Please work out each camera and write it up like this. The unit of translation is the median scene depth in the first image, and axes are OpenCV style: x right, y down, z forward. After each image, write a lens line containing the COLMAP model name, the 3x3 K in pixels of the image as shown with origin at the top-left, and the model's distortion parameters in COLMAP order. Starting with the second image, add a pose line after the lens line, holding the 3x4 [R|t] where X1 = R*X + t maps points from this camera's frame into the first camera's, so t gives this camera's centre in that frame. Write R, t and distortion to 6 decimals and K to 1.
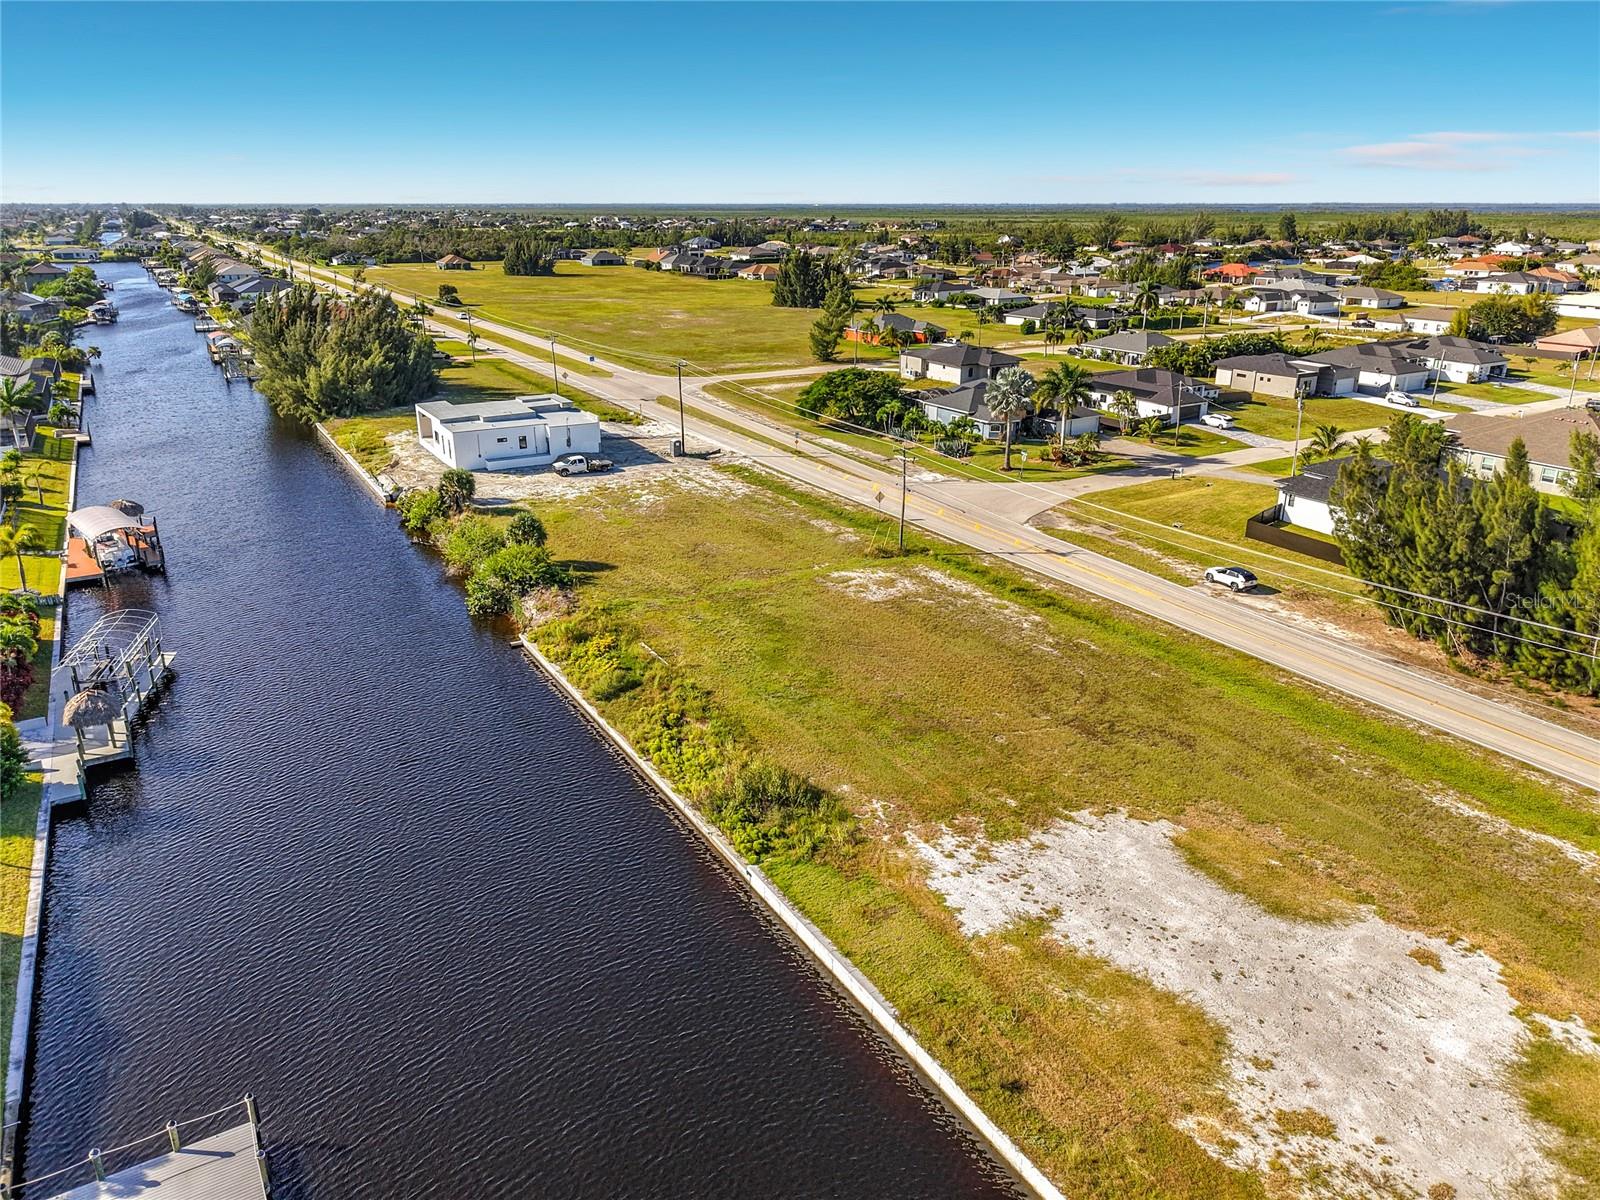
lens RADIAL K [[1087.9, 0, 784.0], [0, 1087.9, 553.0], [0, 0, 1]] dist [0.044810, -0.055200]
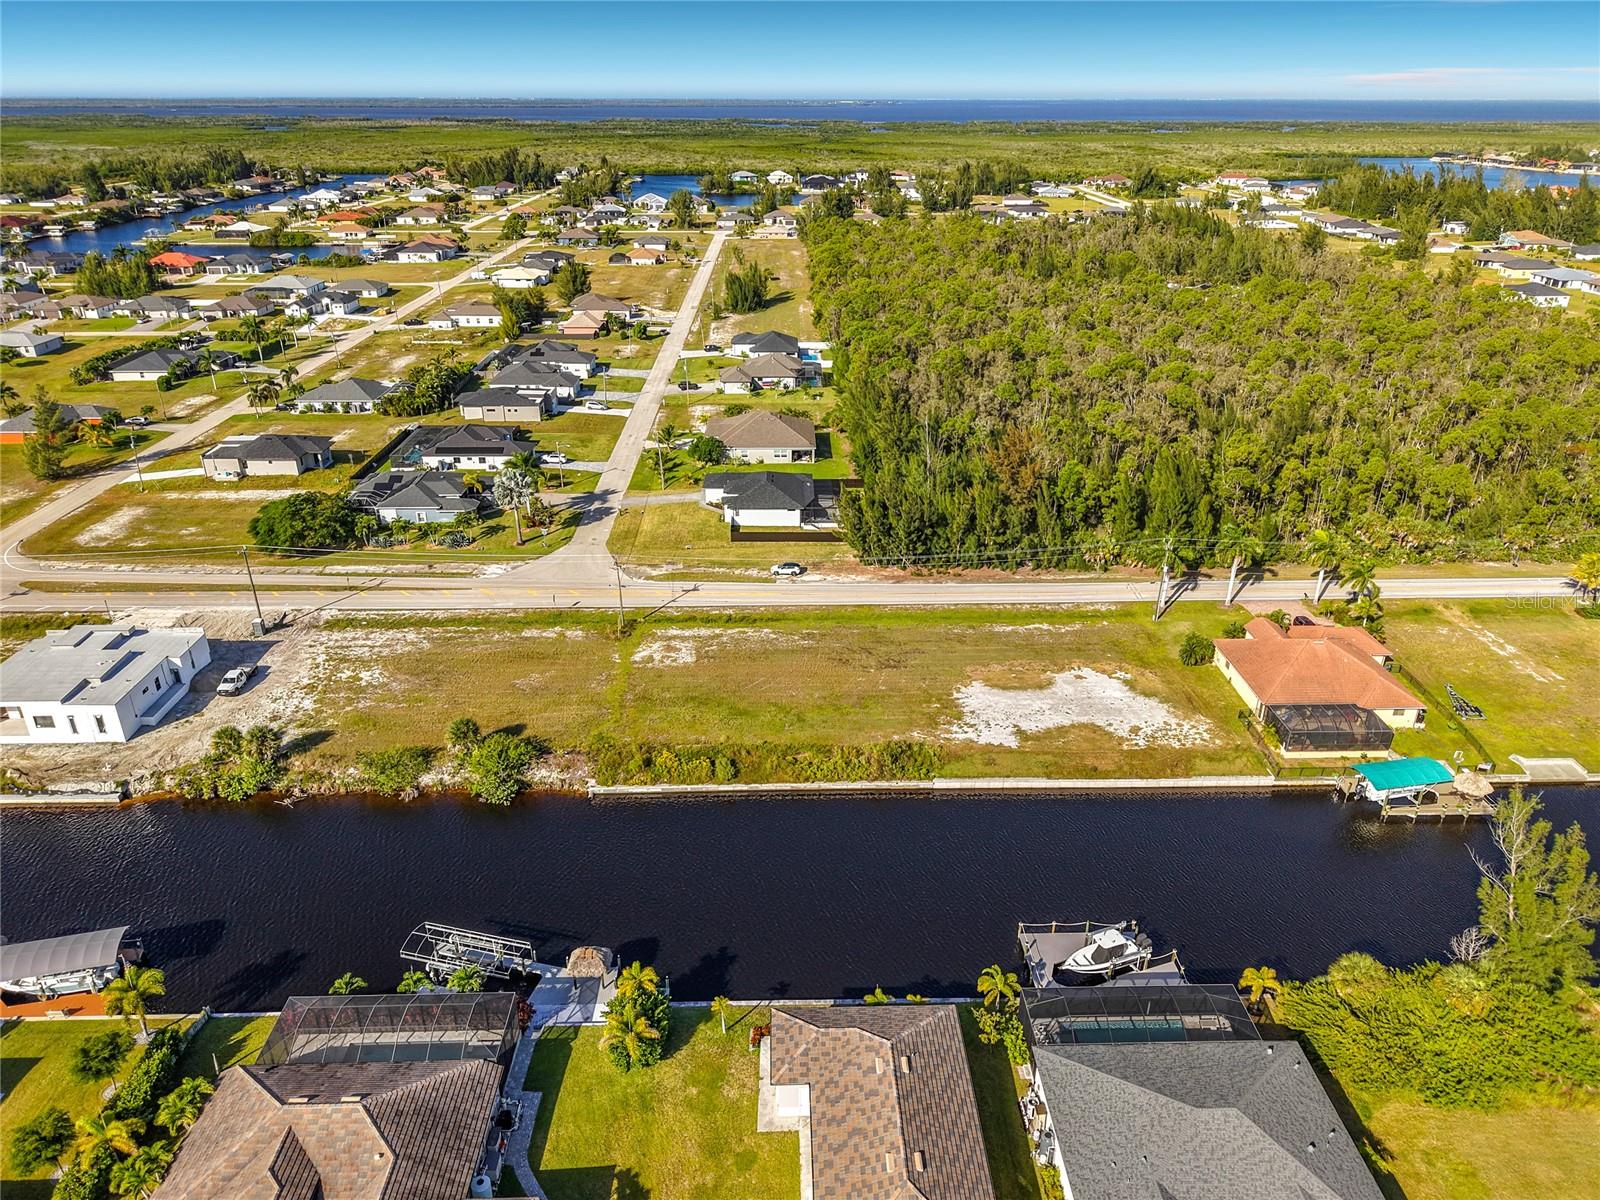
lens RADIAL K [[1077.8, 0, 802.6], [0, 1077.8, 597.7], [0, 0, 1]] dist [0.087954, -0.128827]
pose [[0.485587, -0.363846, 0.794872, -0.908959], [0.263120, 0.927936, 0.264015, -0.357182], [-0.833651, 0.080944, 0.546328, 0.011741]]
